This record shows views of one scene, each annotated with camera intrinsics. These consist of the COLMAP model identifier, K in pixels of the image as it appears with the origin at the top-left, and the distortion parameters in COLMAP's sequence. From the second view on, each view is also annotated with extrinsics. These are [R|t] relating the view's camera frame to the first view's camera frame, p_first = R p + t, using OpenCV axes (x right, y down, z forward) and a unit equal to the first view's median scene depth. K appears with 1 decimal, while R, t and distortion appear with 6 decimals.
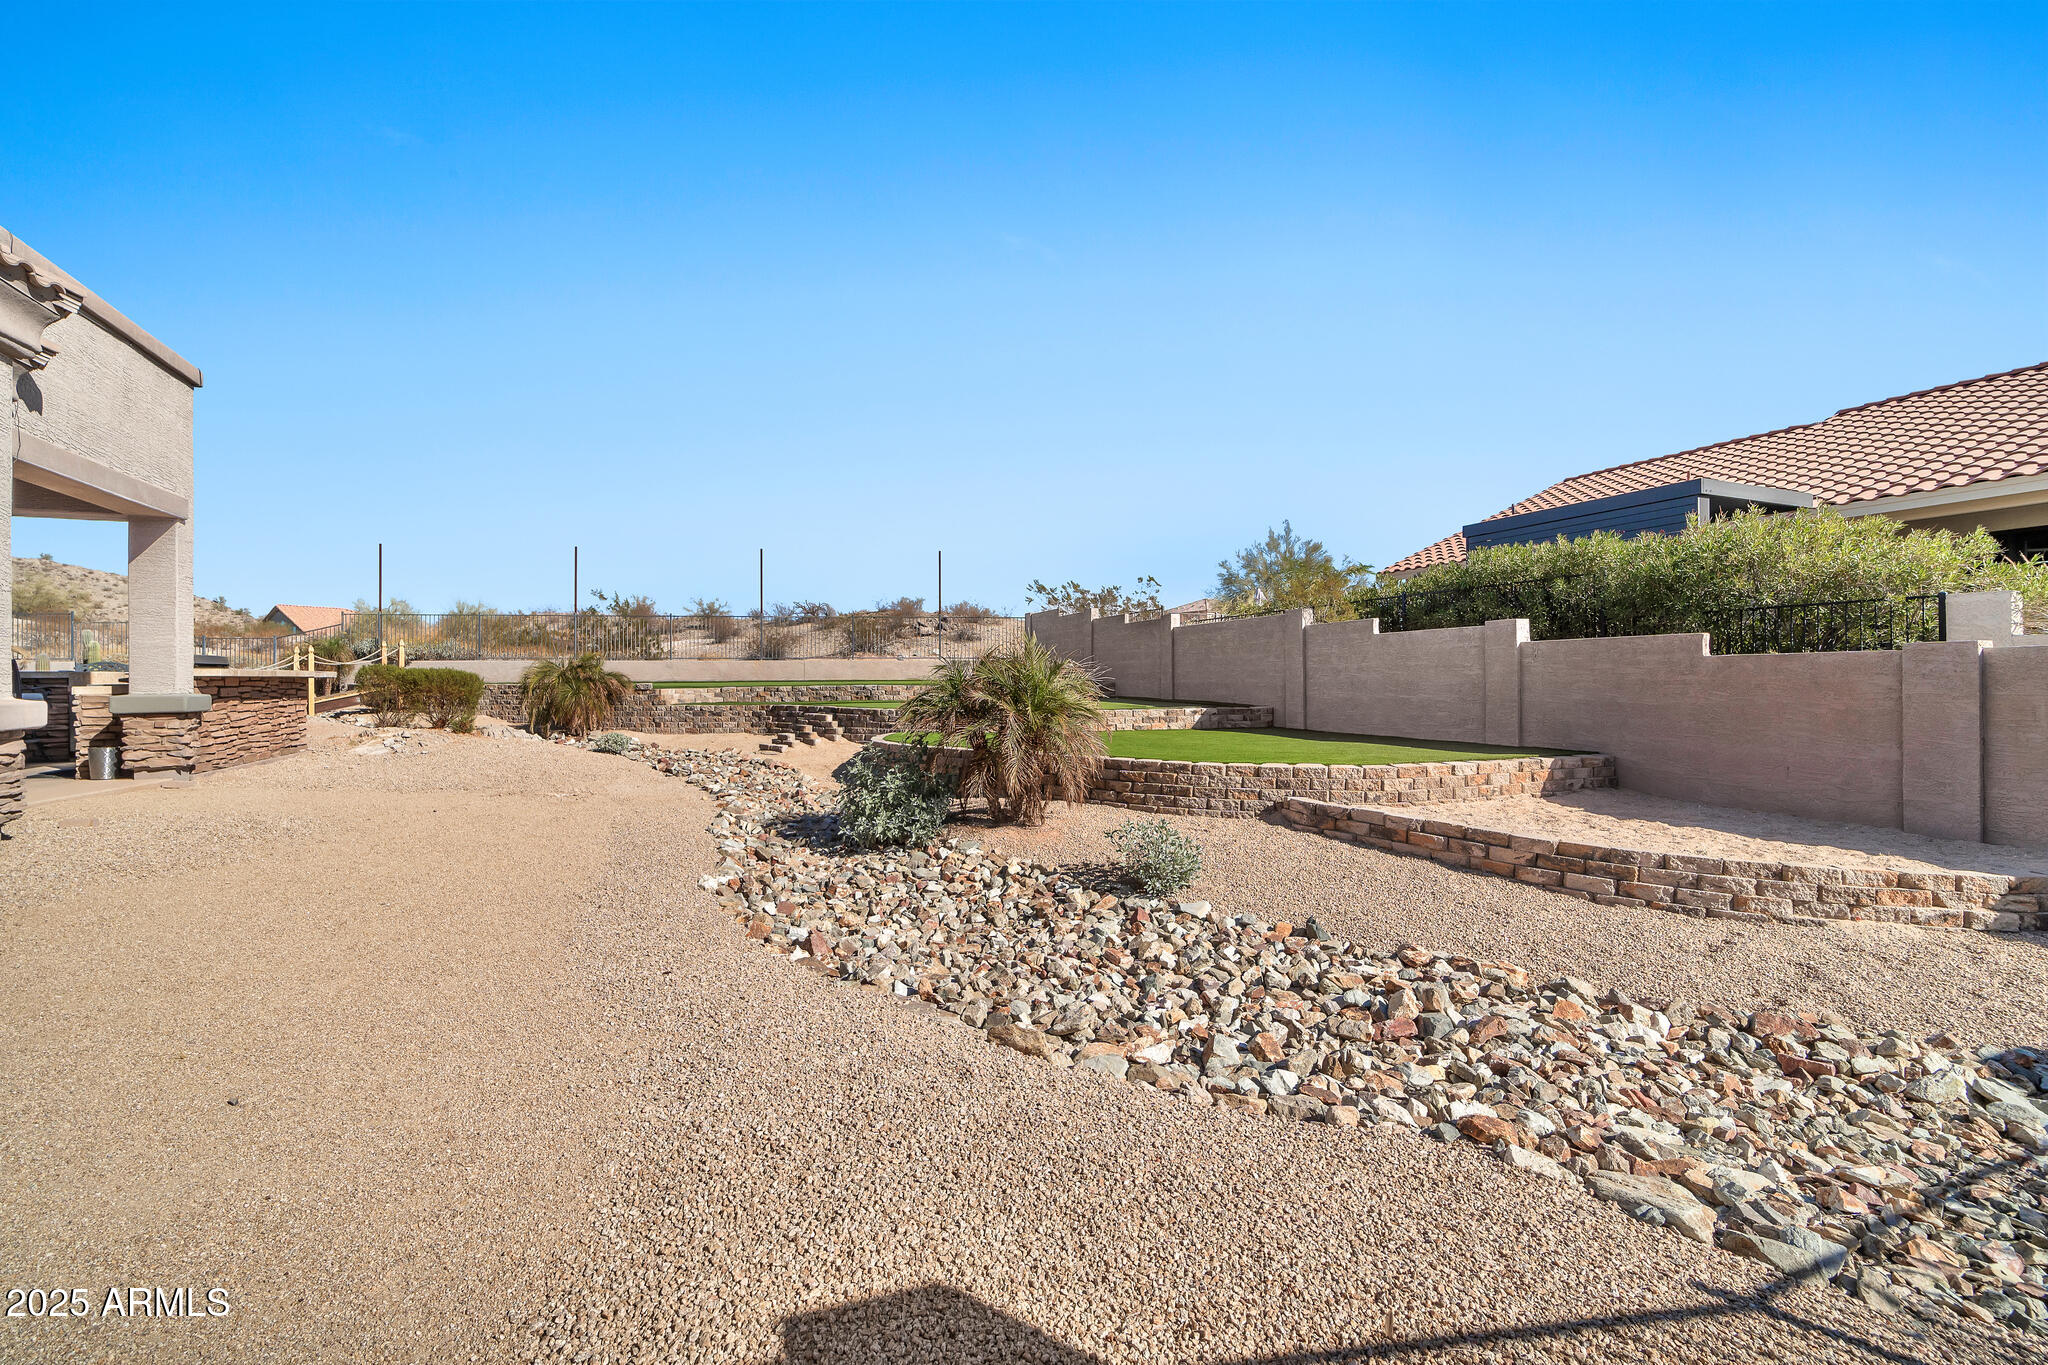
lens RADIAL K [[846.8, 0, 1018.3], [0, 846.8, 684.2], [0, 0, 1]] dist [-0.000574, -0.000519]
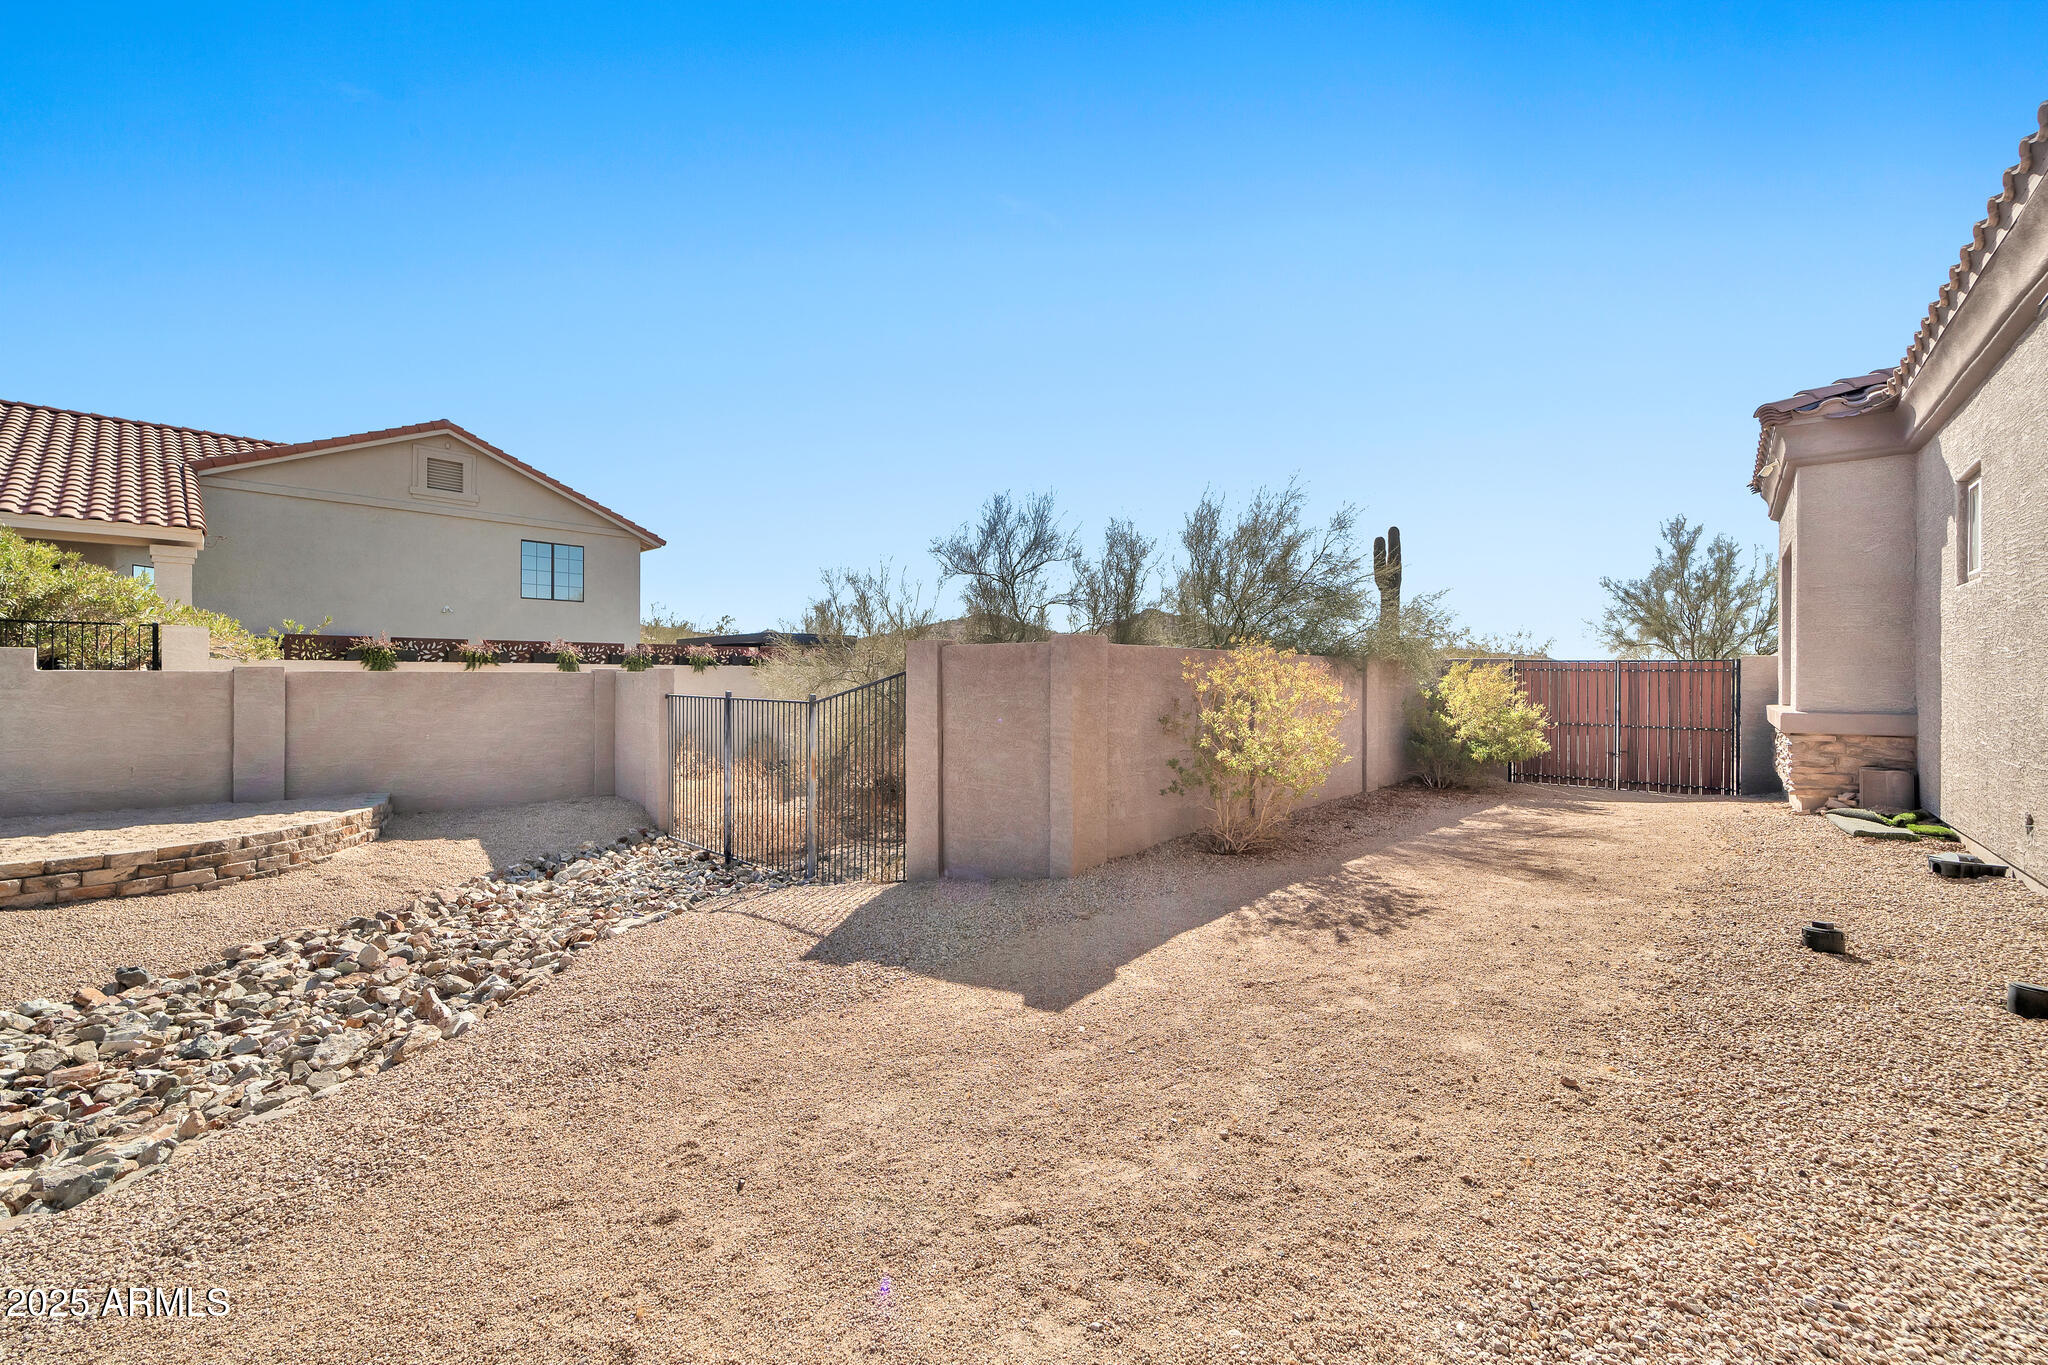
lens RADIAL K [[846.8, 0, 1042.1], [0, 846.8, 683.7], [0, 0, 1]] dist [-0.000574, -0.000519]
pose [[-0.473038, -0.008113, 0.881005, -0.881193], [-0.004820, 0.999966, 0.006620, -0.039908], [-0.881029, -0.001115, -0.473061, 0.532703]]
